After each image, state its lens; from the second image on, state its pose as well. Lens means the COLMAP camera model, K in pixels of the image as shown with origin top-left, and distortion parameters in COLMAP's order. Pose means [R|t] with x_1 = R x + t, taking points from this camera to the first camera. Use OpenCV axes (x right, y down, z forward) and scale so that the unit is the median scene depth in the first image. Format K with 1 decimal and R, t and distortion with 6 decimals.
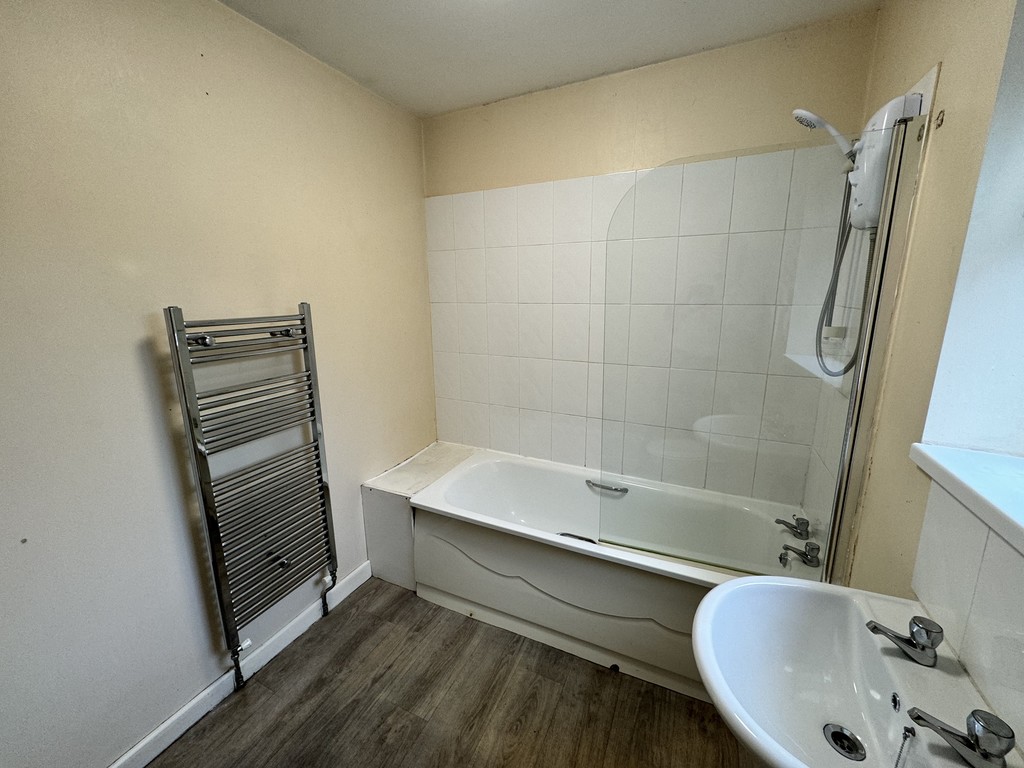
lens RADIAL K [[408.5, 0, 513.6], [0, 408.5, 381.0], [0, 0, 1]] dist [-0.000575, -0.000002]
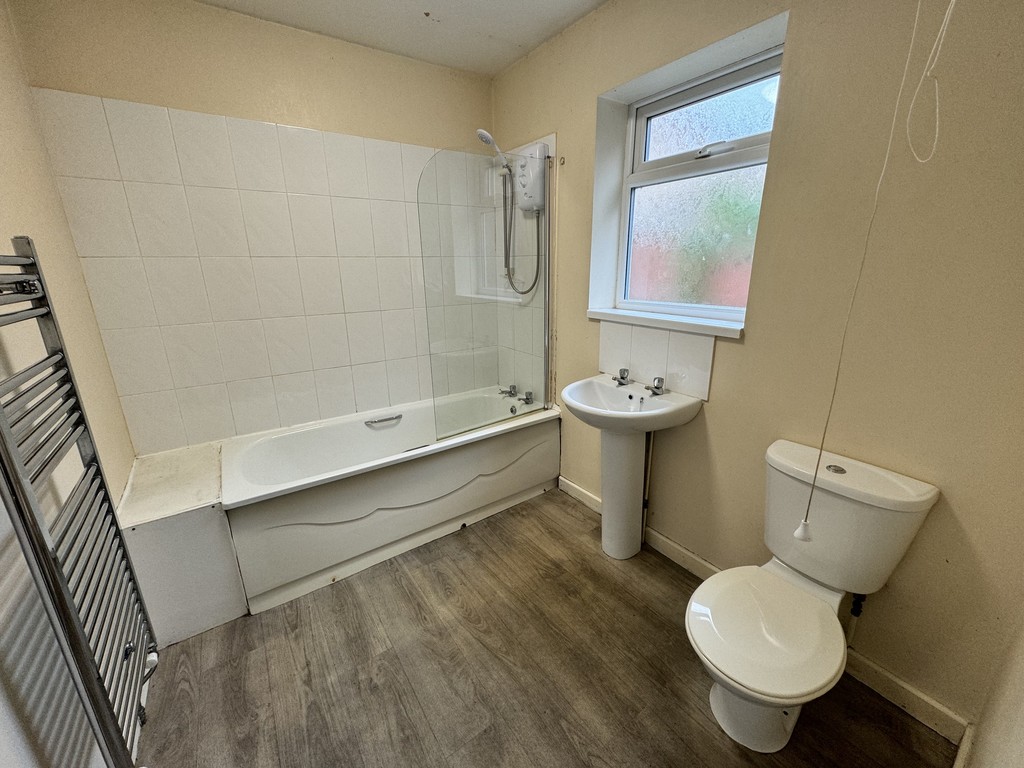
lens RADIAL K [[408.5, 0, 513.6], [0, 408.5, 381.0], [0, 0, 1]] dist [-0.000575, -0.000002]
pose [[0.494224, -0.236802, 0.836461, -0.701502], [0.194663, 0.967898, 0.158995, 0.054666], [-0.847259, 0.084249, 0.524456, 0.110685]]
